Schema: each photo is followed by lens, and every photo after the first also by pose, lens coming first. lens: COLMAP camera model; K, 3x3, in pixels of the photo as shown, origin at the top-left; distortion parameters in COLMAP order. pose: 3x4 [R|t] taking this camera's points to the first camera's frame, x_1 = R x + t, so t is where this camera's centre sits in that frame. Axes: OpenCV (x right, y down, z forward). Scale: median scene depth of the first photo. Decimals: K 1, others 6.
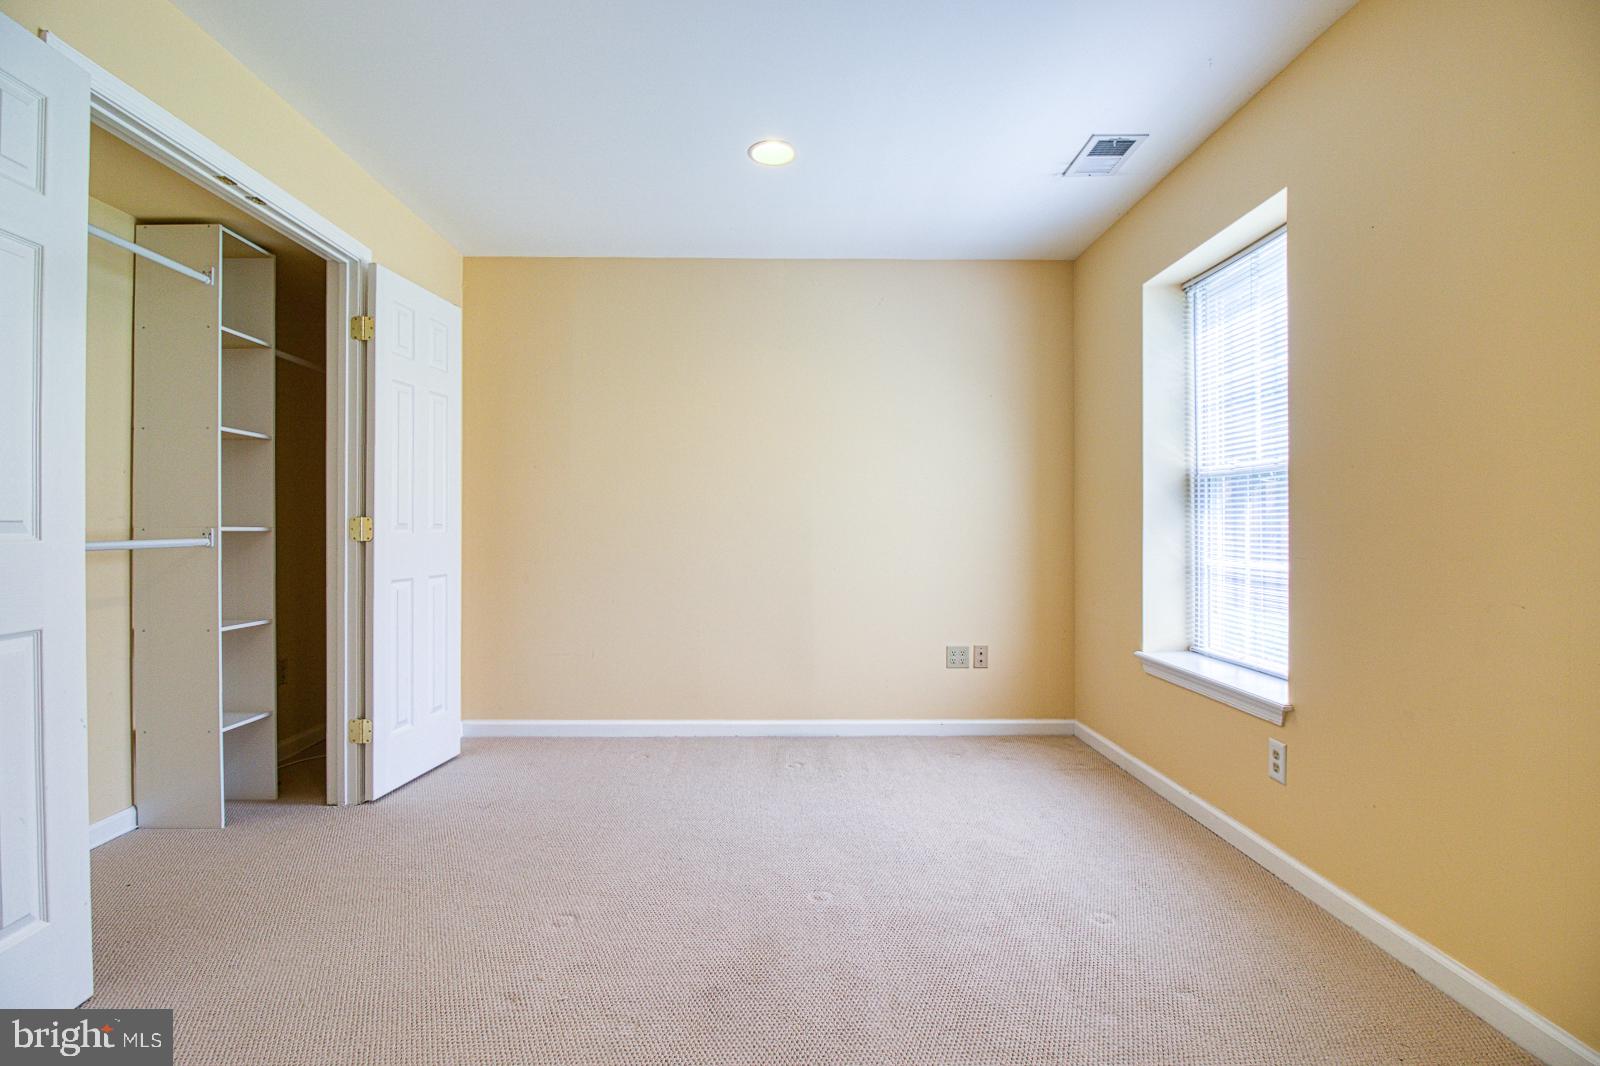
lens RADIAL K [[744.6, 0, 799.9], [0, 744.6, 528.2], [0, 0, 1]] dist [0.000371, -0.012888]
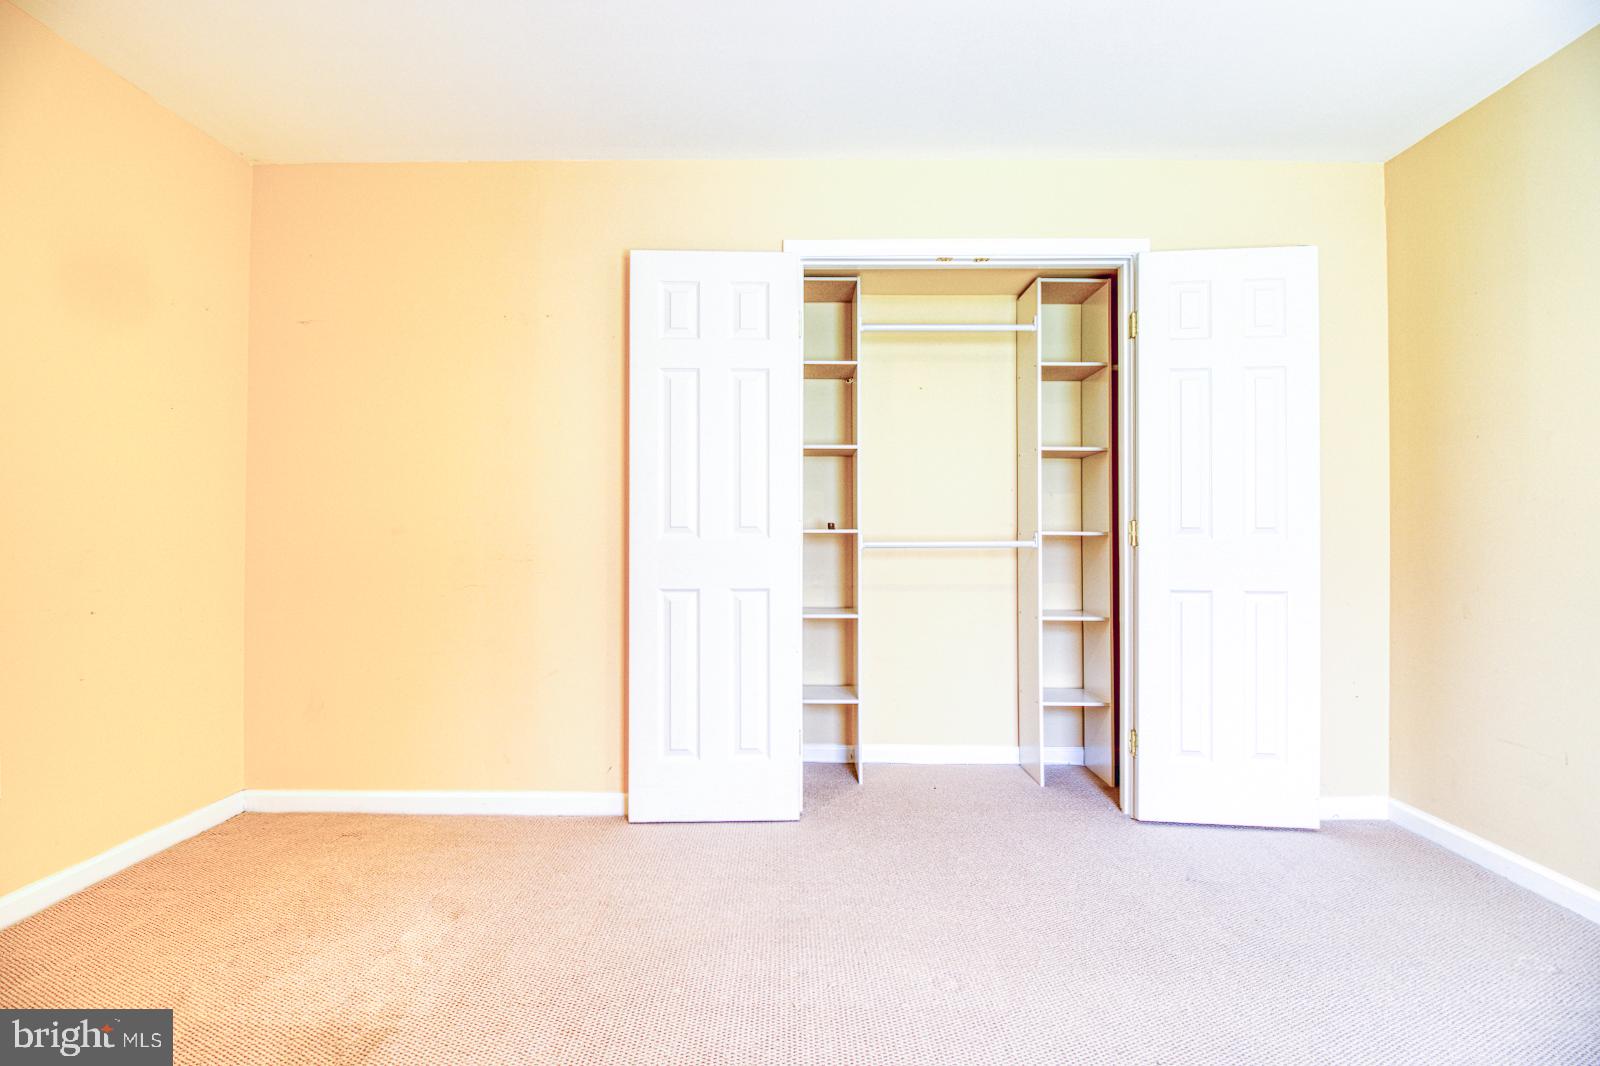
lens RADIAL K [[744.6, 0, 799.9], [0, 744.6, 528.2], [0, 0, 1]] dist [0.000371, -0.012888]
pose [[-0.032524, -0.008978, -0.999431, 0.422517], [-0.003510, 0.999955, -0.008869, 0.005077], [0.999465, 0.003219, -0.032554, 0.652042]]
